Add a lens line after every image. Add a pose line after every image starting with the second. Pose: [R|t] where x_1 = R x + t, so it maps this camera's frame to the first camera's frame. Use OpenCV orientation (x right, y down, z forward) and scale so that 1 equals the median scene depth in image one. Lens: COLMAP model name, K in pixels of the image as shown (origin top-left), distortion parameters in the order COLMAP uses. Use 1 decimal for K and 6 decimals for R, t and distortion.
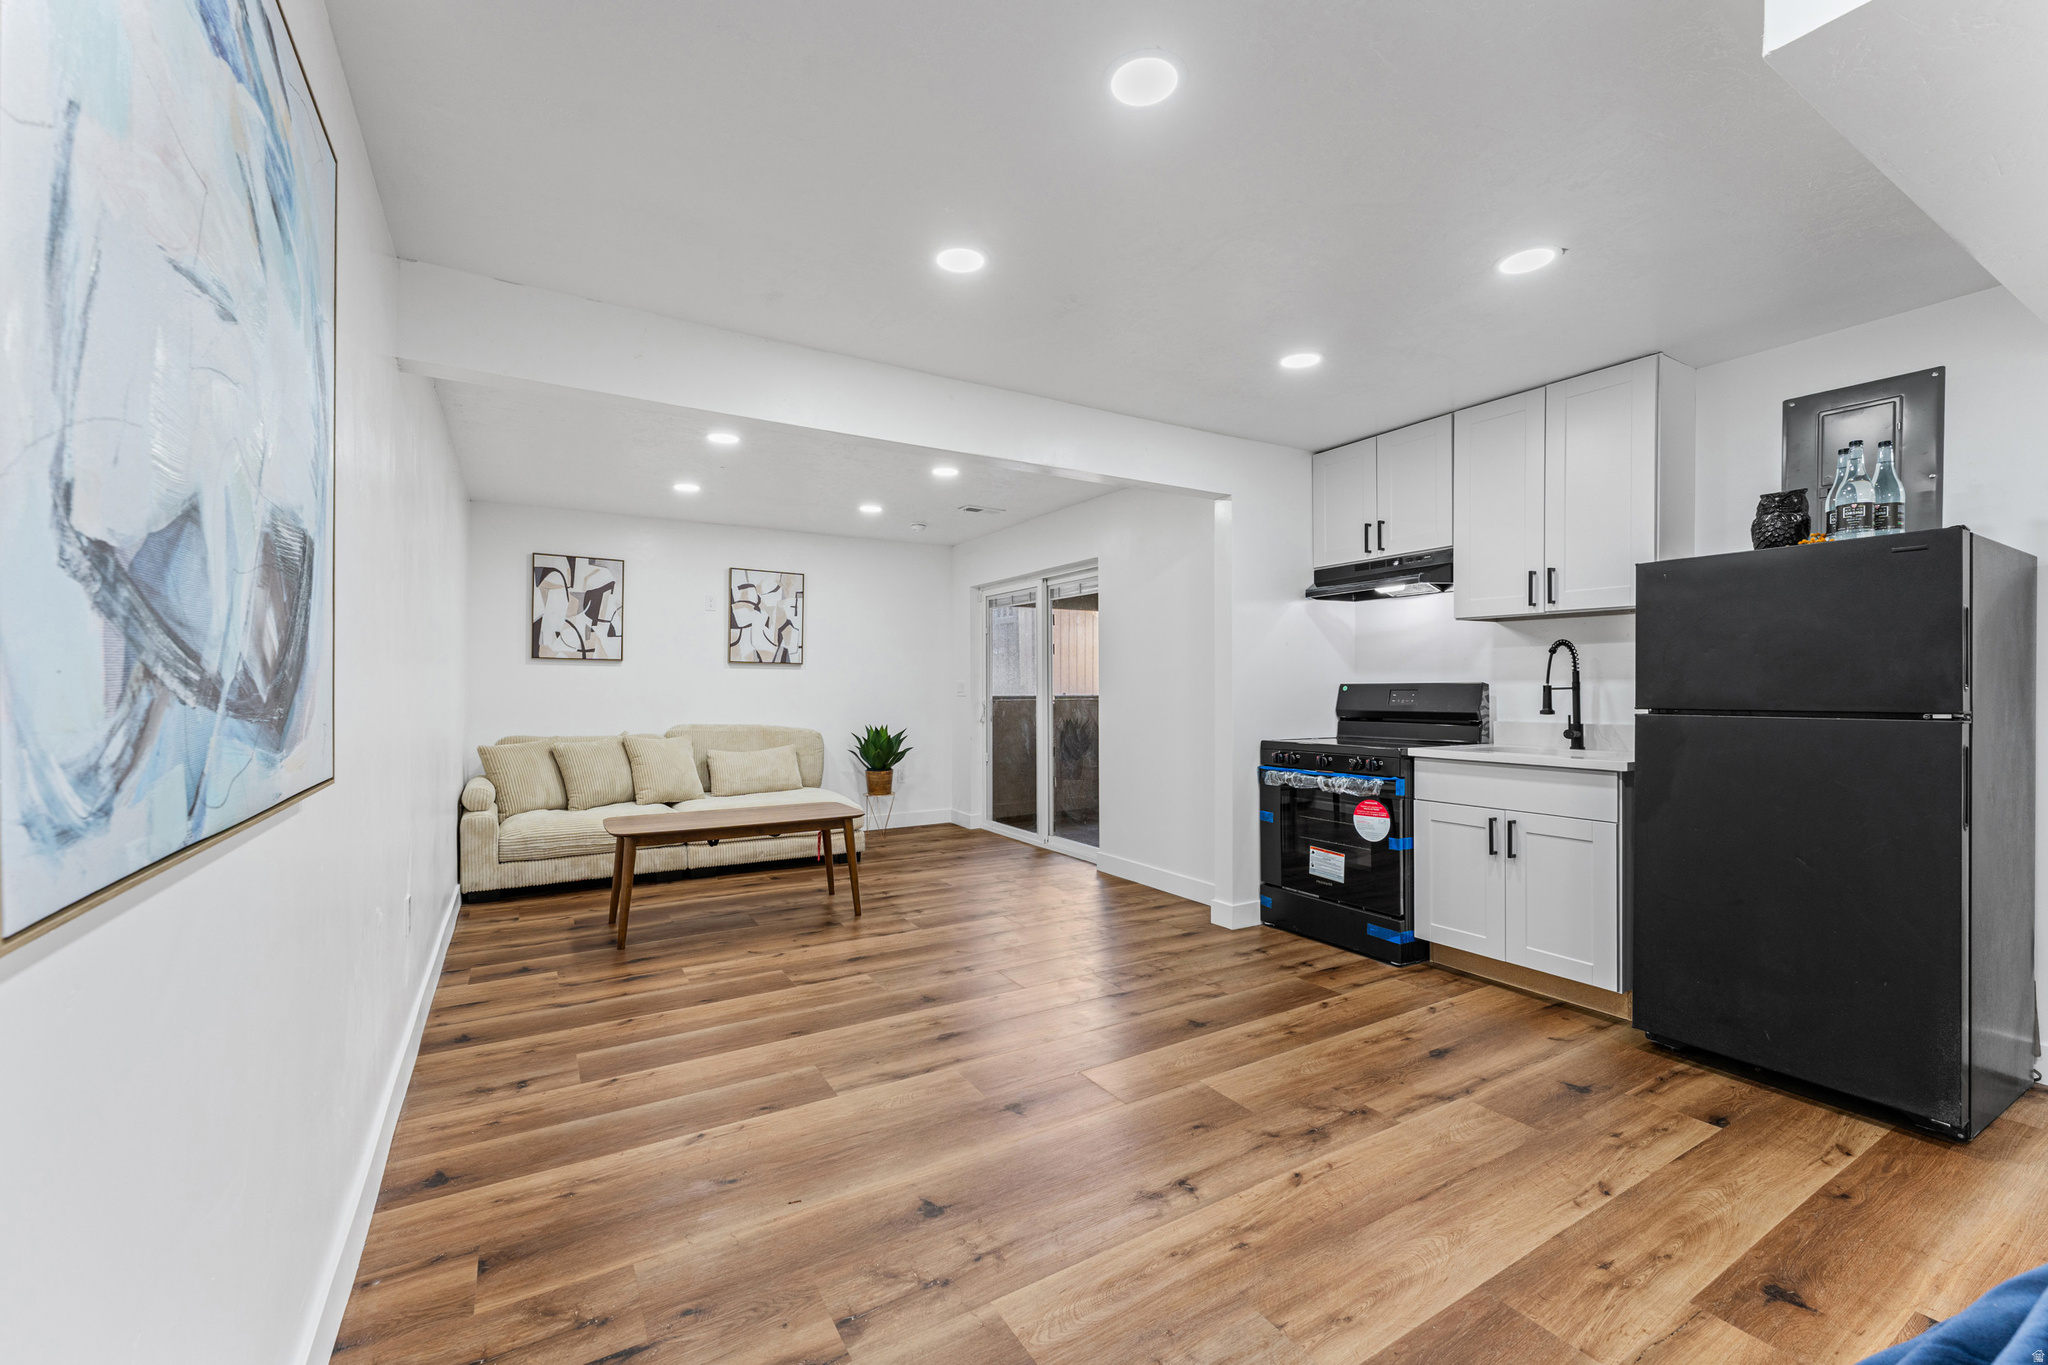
lens RADIAL K [[828.9, 0, 1023.4], [0, 828.9, 686.9], [0, 0, 1]] dist [0.000956, 0.000918]
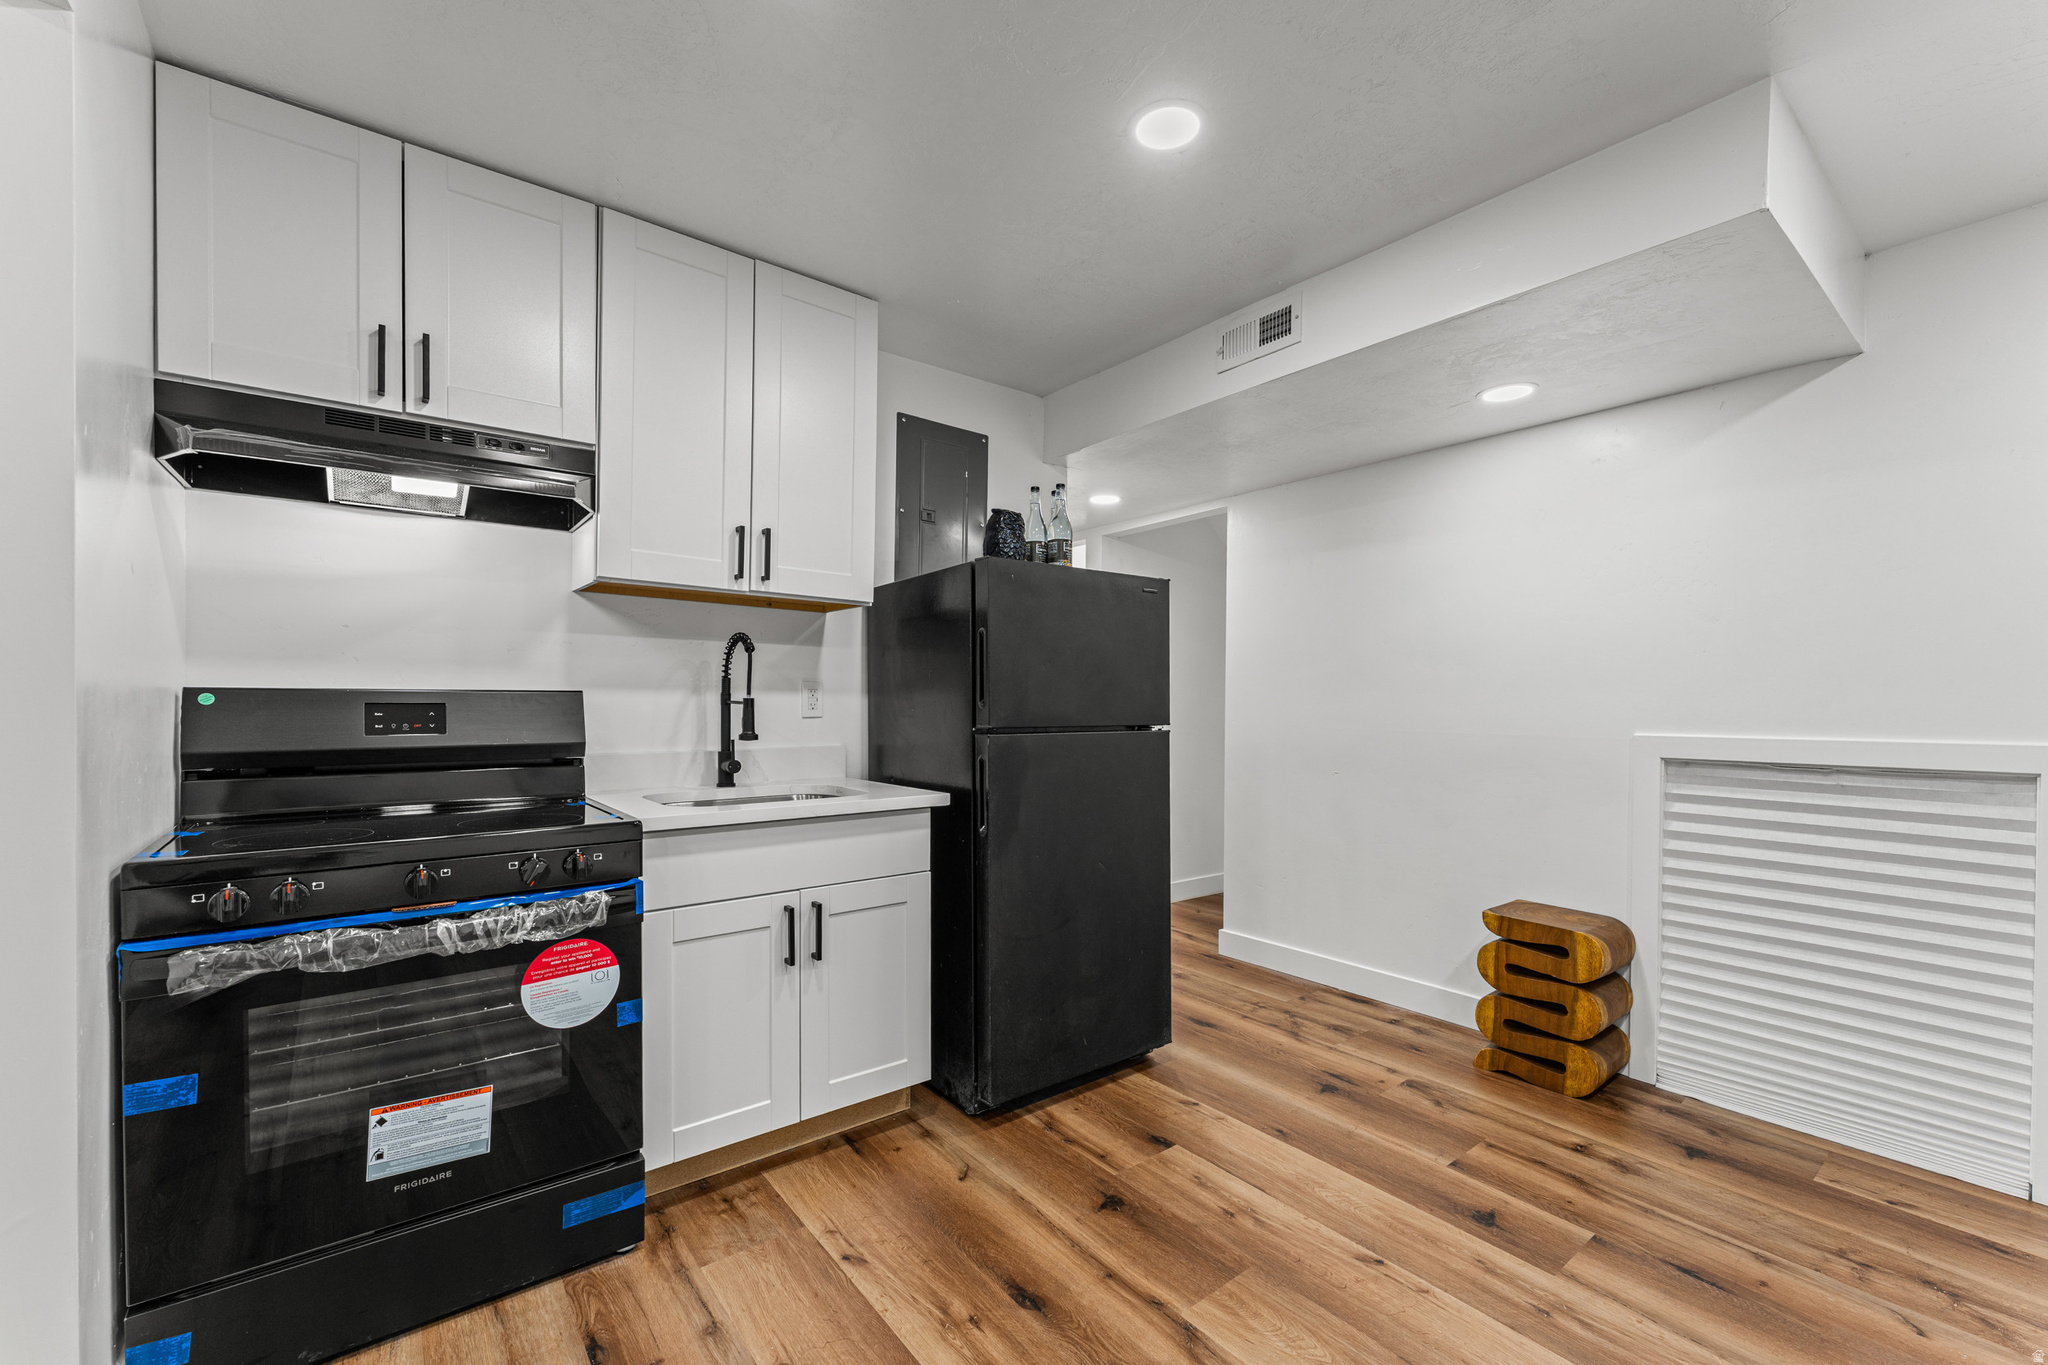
lens RADIAL K [[837.0, 0, 1026.1], [0, 837.0, 711.0], [0, 0, 1]] dist [-0.000885, -0.000139]
pose [[-0.127880, -0.010460, 0.991734, -0.064243], [-0.009865, 0.999908, 0.009274, -0.000116], [-0.991741, -0.008598, -0.127972, 0.628302]]
